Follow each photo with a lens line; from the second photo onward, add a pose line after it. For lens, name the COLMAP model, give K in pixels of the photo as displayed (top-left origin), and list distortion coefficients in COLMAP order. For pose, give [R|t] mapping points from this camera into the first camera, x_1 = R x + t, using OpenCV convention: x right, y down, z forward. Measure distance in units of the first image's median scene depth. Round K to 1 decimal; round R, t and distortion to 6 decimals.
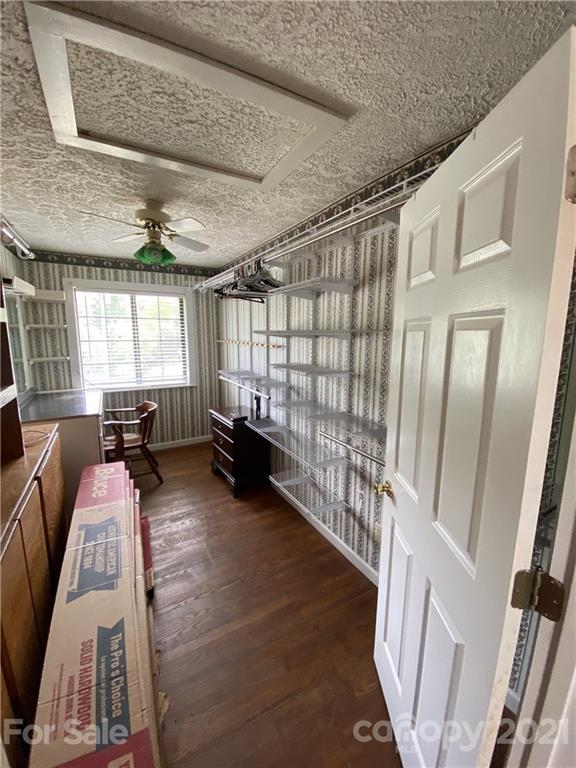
lens RADIAL K [[308.5, 0, 288.8], [0, 308.5, 382.4], [0, 0, 1]] dist [-0.000467, -0.000313]
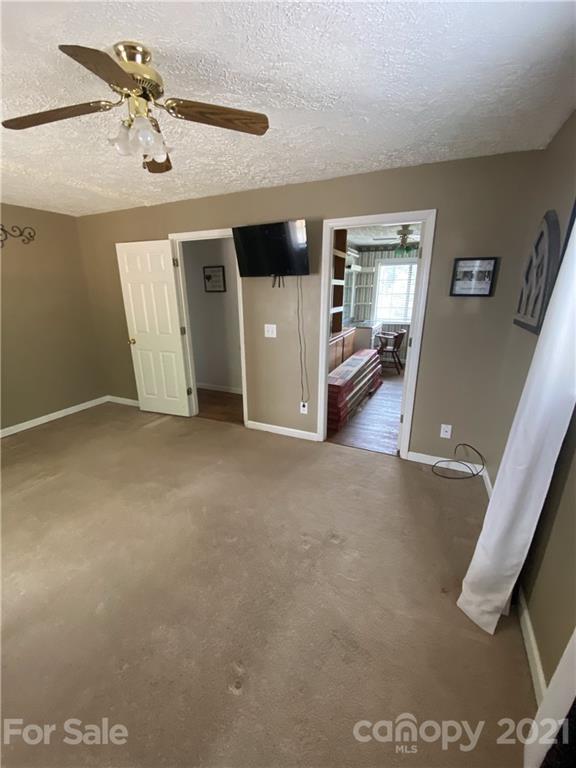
lens RADIAL K [[308.5, 0, 288.5], [0, 308.5, 385.3], [0, 0, 1]] dist [-0.000467, -0.000313]
pose [[0.586298, 0.232650, -0.775969, 0.611497], [-0.120797, 0.972273, 0.200235, 0.097510], [0.801038, -0.023663, 0.598145, -0.581532]]
